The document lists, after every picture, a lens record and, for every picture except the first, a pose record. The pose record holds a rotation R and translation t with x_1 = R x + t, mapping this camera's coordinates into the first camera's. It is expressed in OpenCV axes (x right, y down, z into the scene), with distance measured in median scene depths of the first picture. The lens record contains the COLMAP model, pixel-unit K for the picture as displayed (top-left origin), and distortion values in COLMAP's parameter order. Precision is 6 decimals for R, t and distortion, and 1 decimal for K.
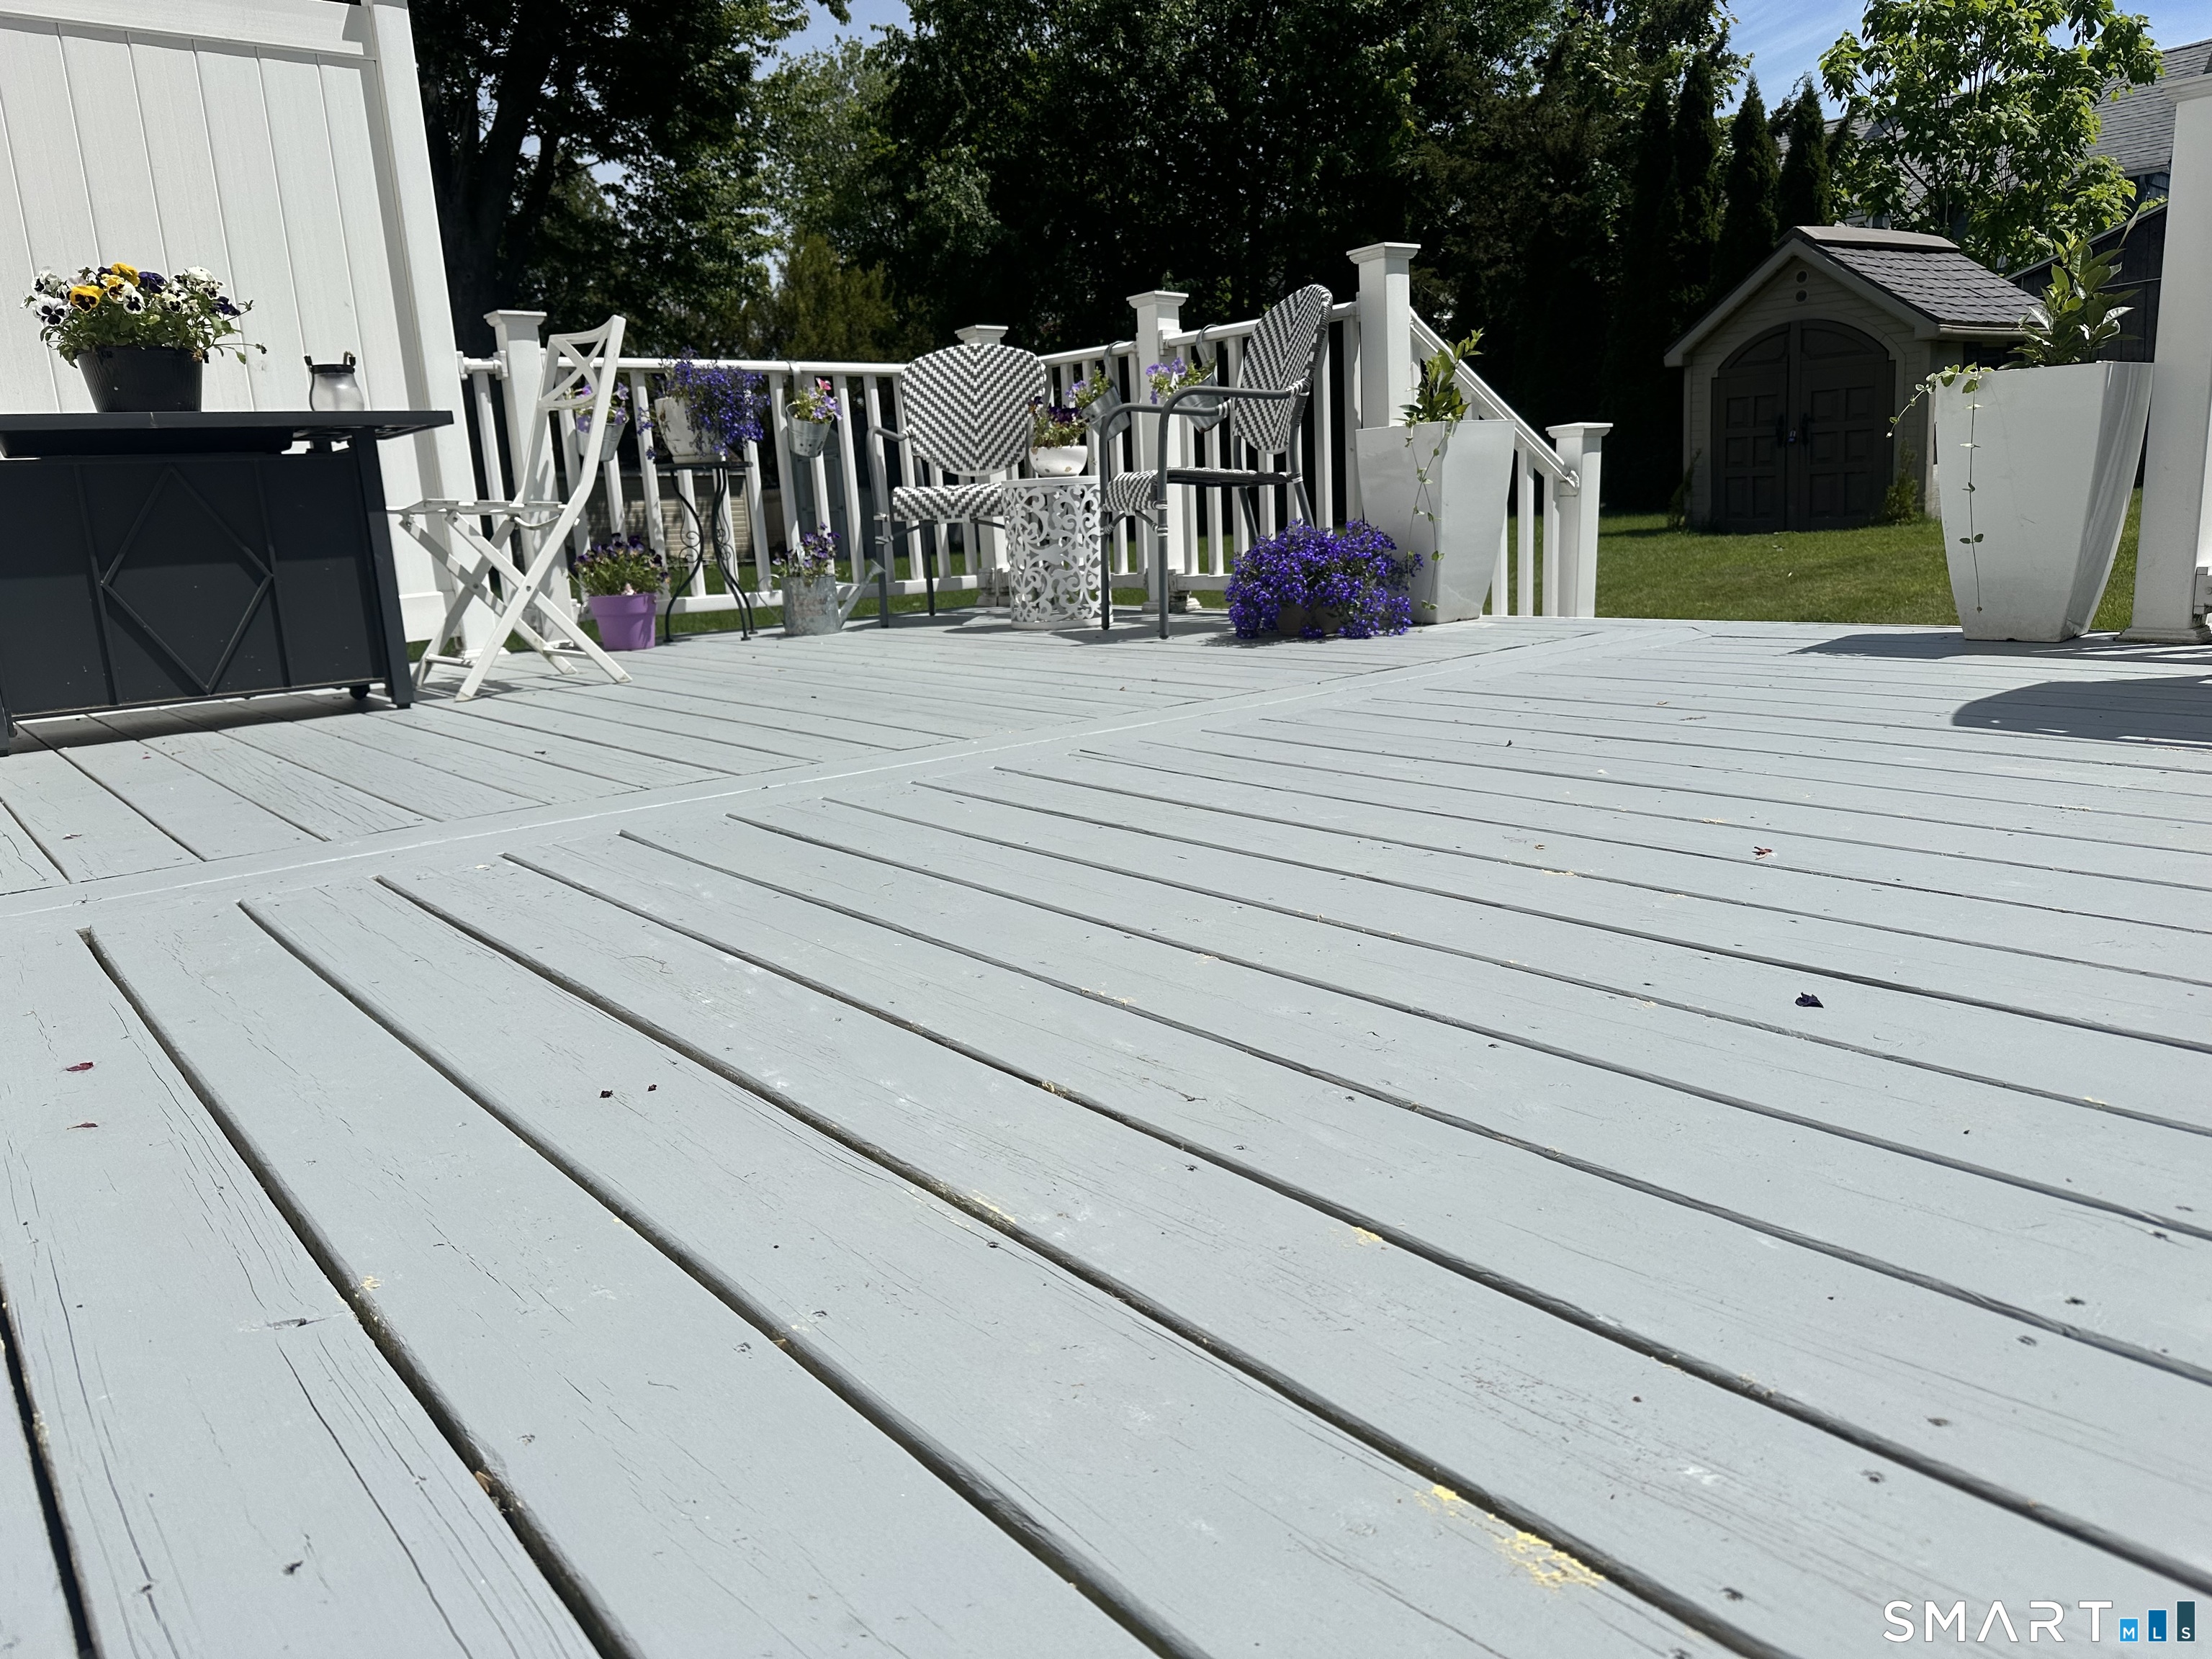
lens RADIAL K [[1564.2, 0, 1106.0], [0, 1564.2, 829.5], [0, 0, 1]] dist [0.112562, -0.144835]
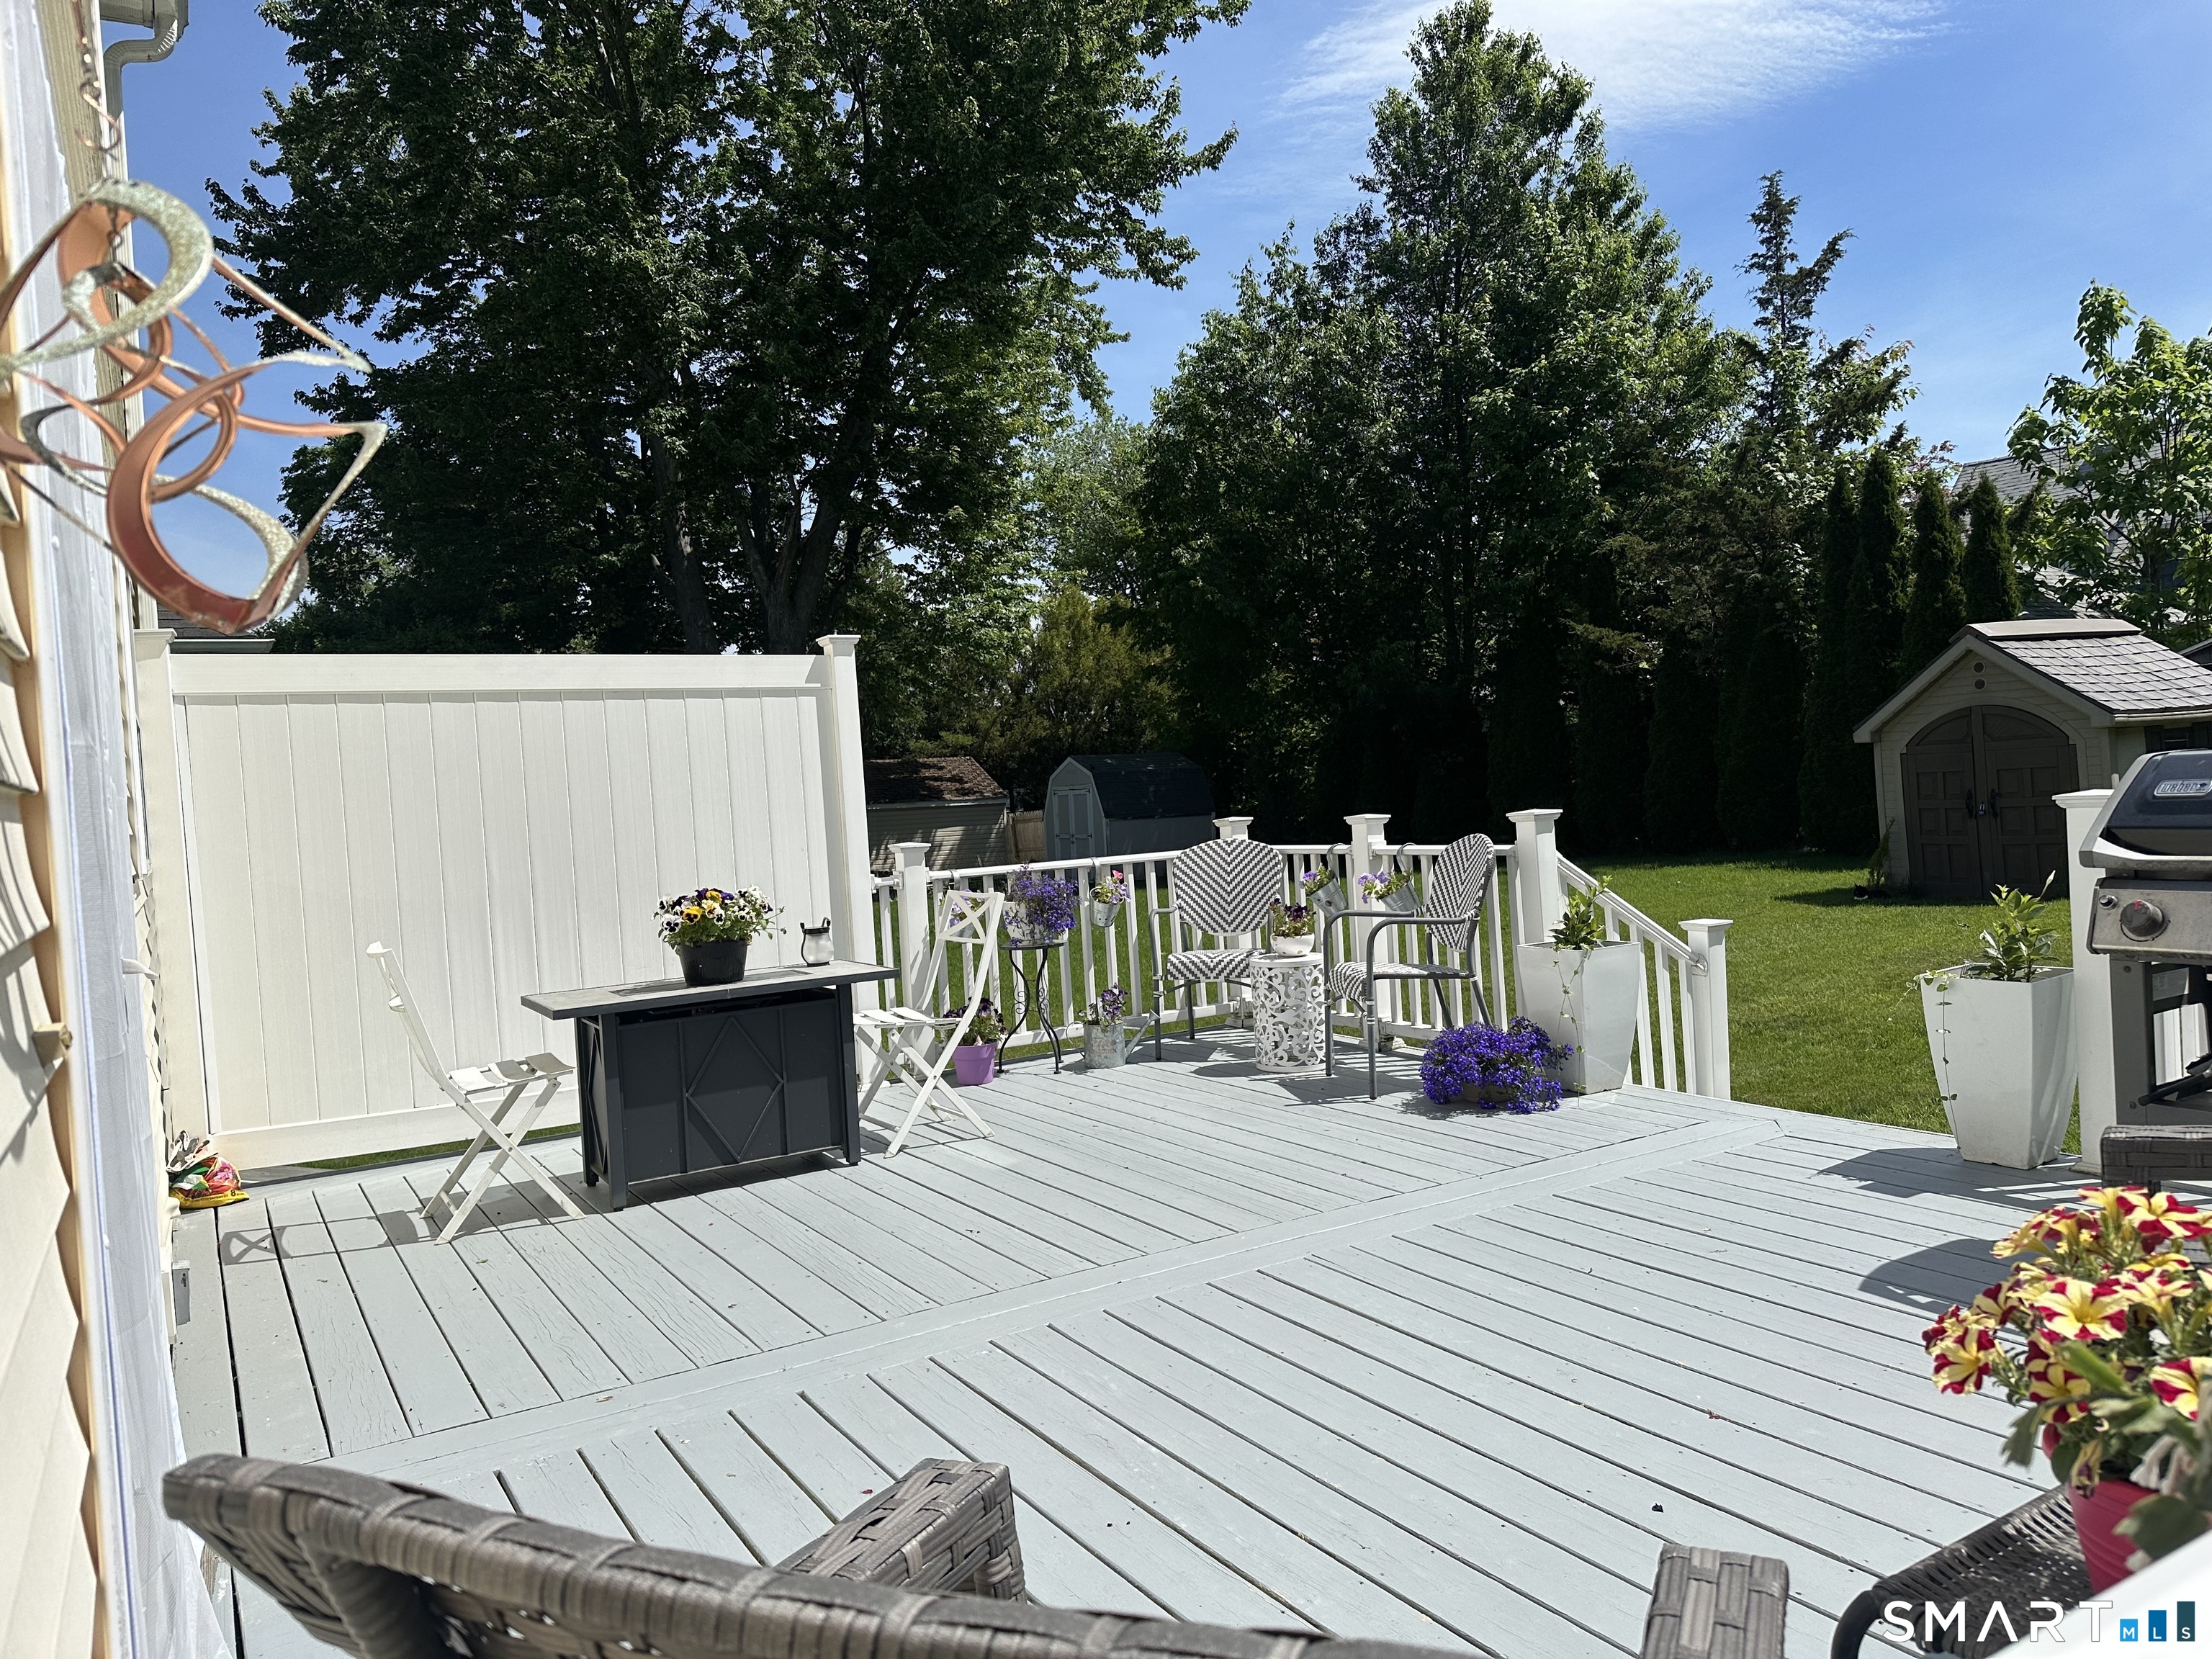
lens RADIAL K [[1564.2, 0, 1106.0], [0, 1564.2, 829.5], [0, 0, 1]] dist [0.112562, -0.144835]
pose [[0.989630, -0.003349, -0.143601, 0.004186], [-0.021222, 0.985349, -0.169227, -0.098837], [0.142063, 0.170520, 0.975060, -0.323850]]
